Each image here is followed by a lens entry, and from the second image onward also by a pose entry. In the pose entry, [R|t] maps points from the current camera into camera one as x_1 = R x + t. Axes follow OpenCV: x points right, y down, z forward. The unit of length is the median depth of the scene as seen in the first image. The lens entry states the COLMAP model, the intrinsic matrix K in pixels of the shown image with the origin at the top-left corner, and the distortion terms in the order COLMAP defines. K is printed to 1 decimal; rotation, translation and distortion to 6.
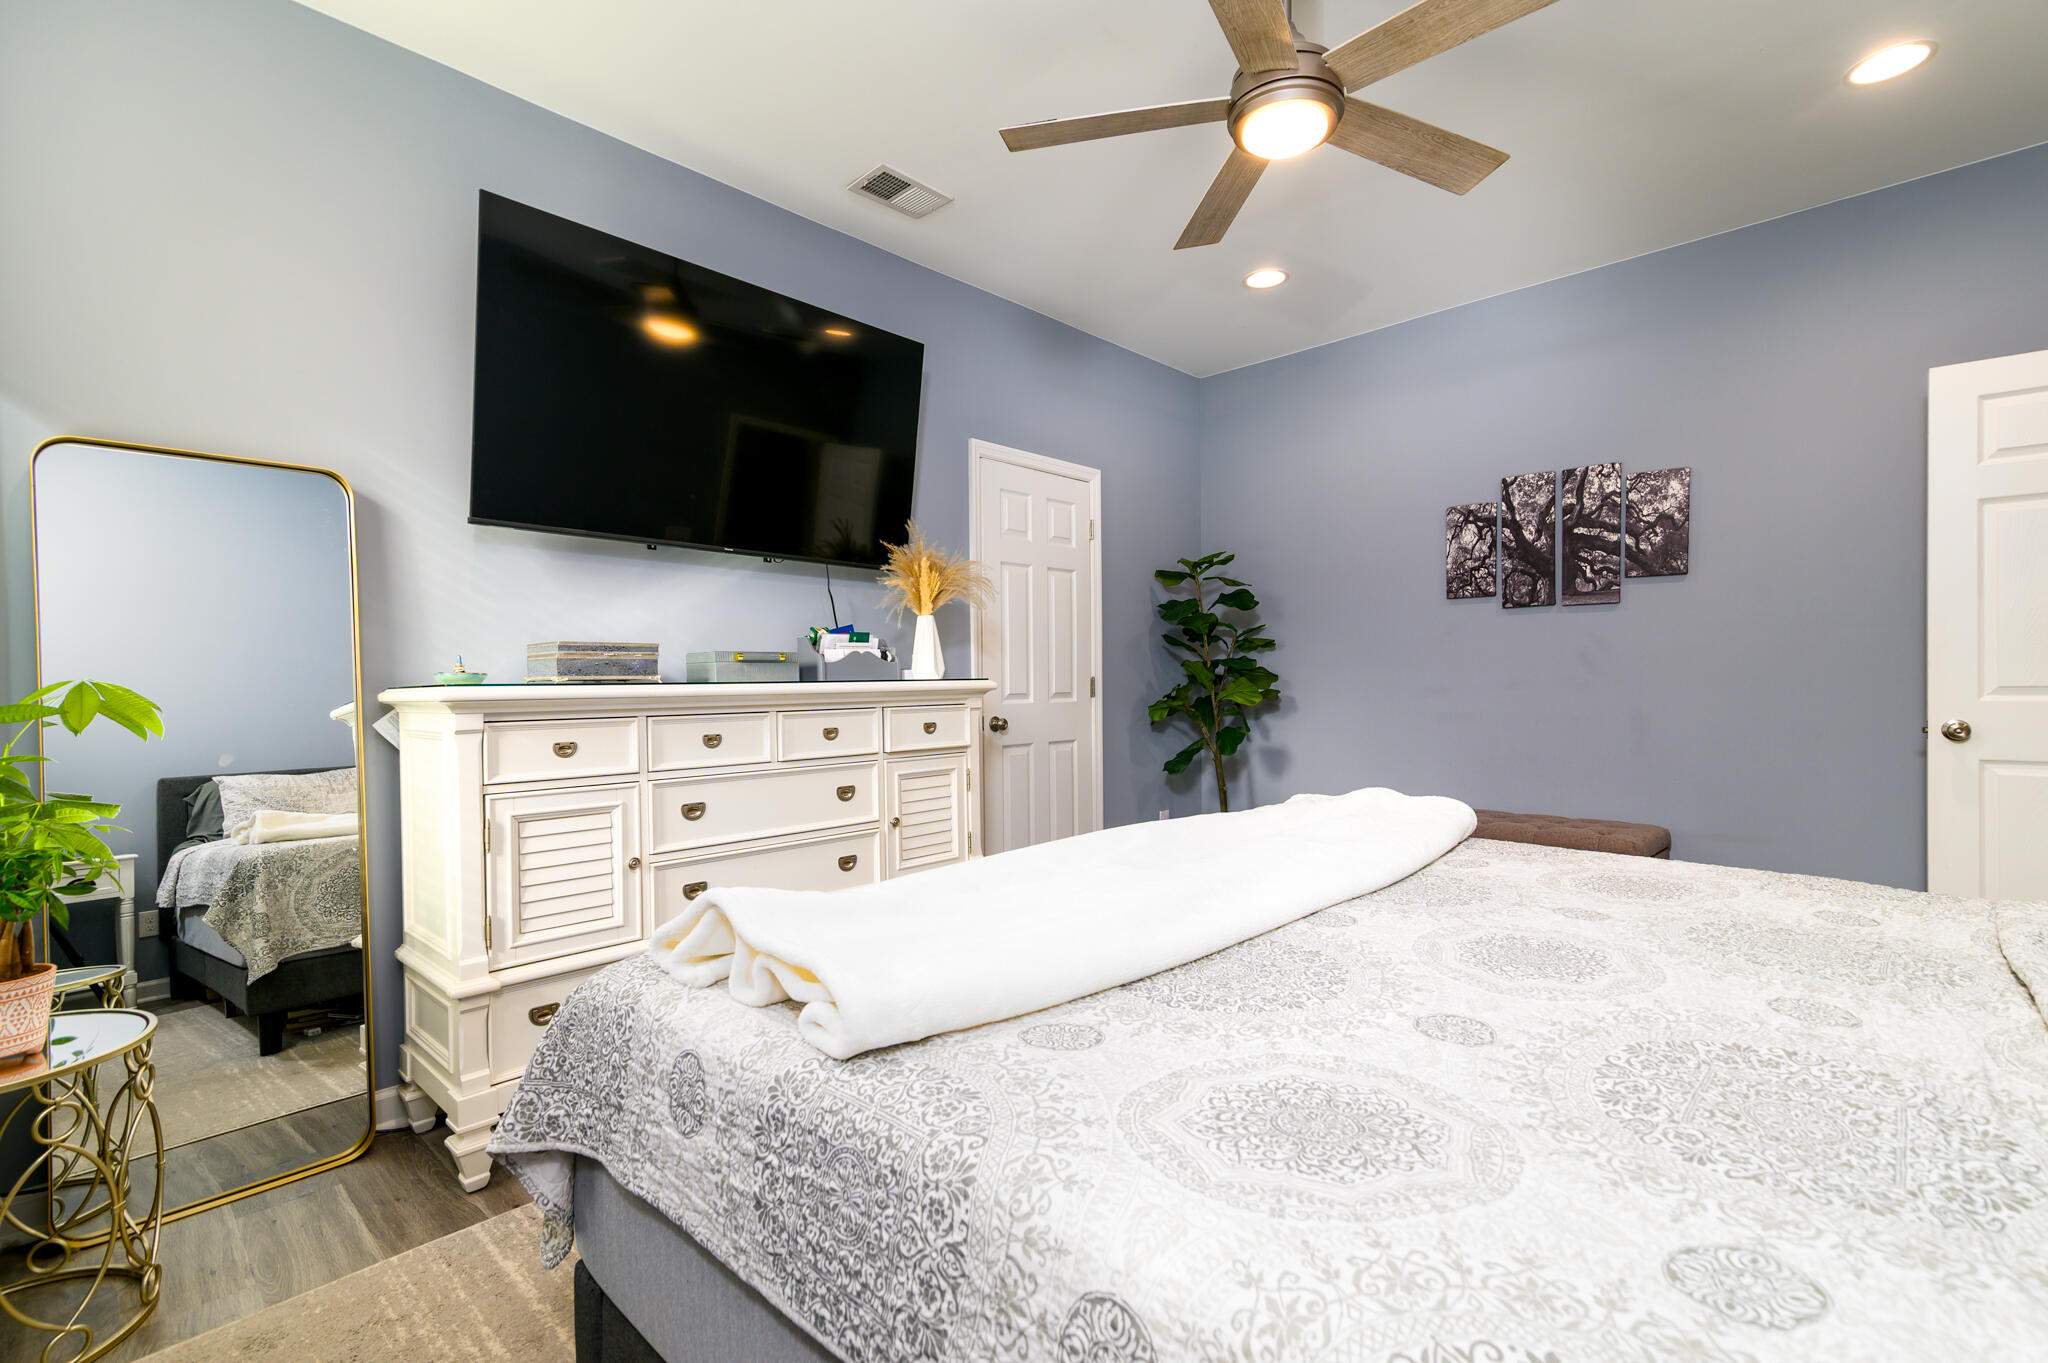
lens RADIAL K [[931.3, 0, 1028.4], [0, 931.3, 691.2], [0, 0, 1]] dist [0.014640, -0.000163]
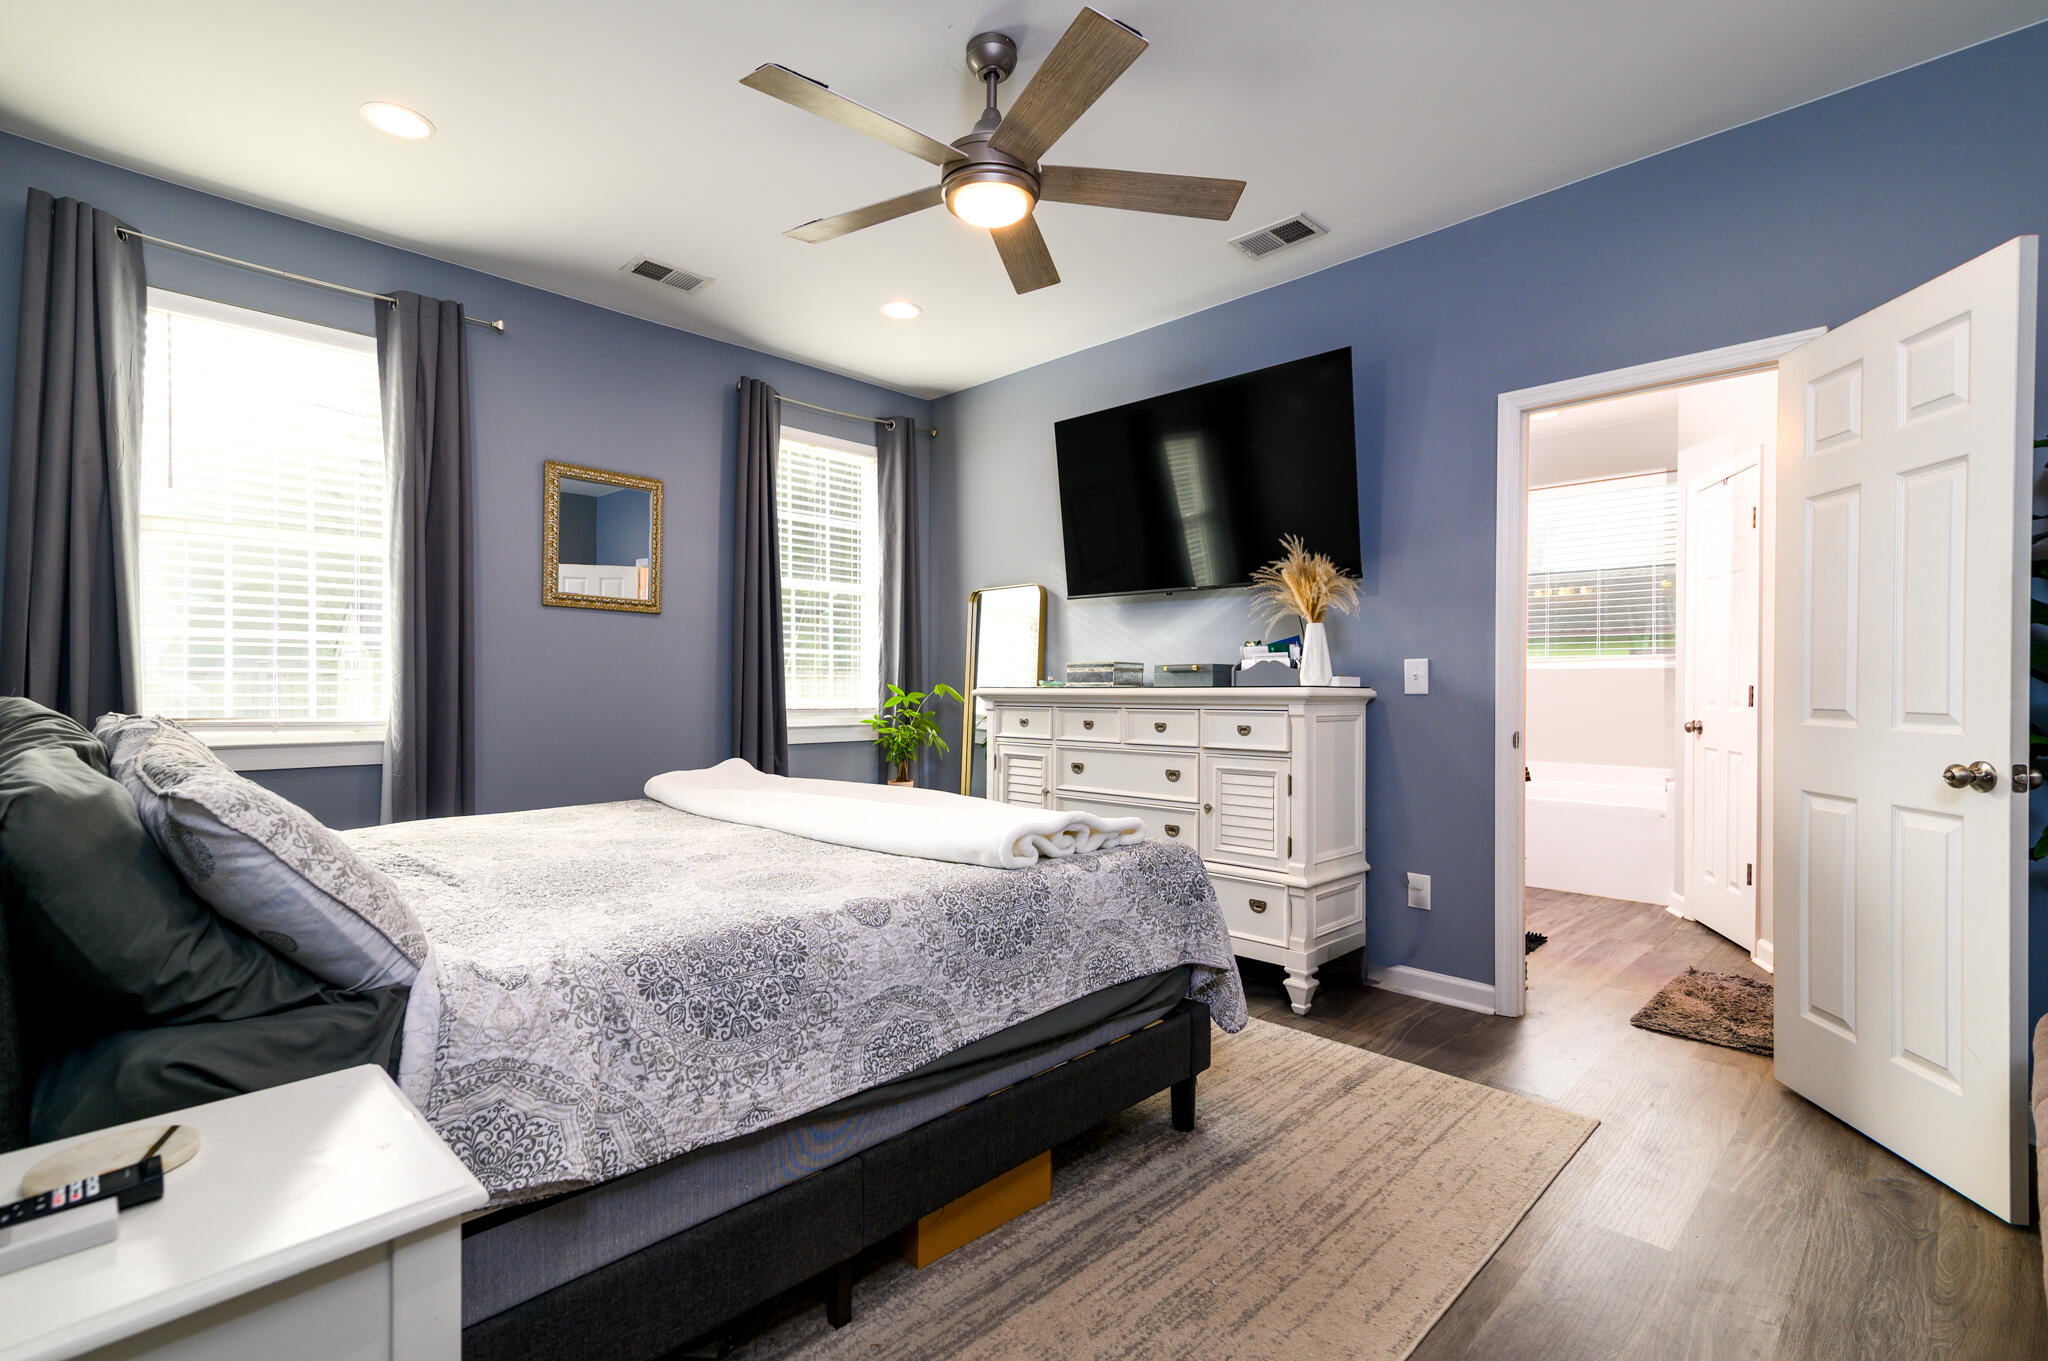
lens RADIAL K [[931.3, 0, 1027.3], [0, 931.3, 676.8], [0, 0, 1]] dist [0.014640, -0.000163]
pose [[-0.011648, 0.008631, -0.999895, 1.421082], [-0.000989, 0.999962, 0.008643, -0.047394], [0.999932, 0.001090, -0.011639, 1.077269]]
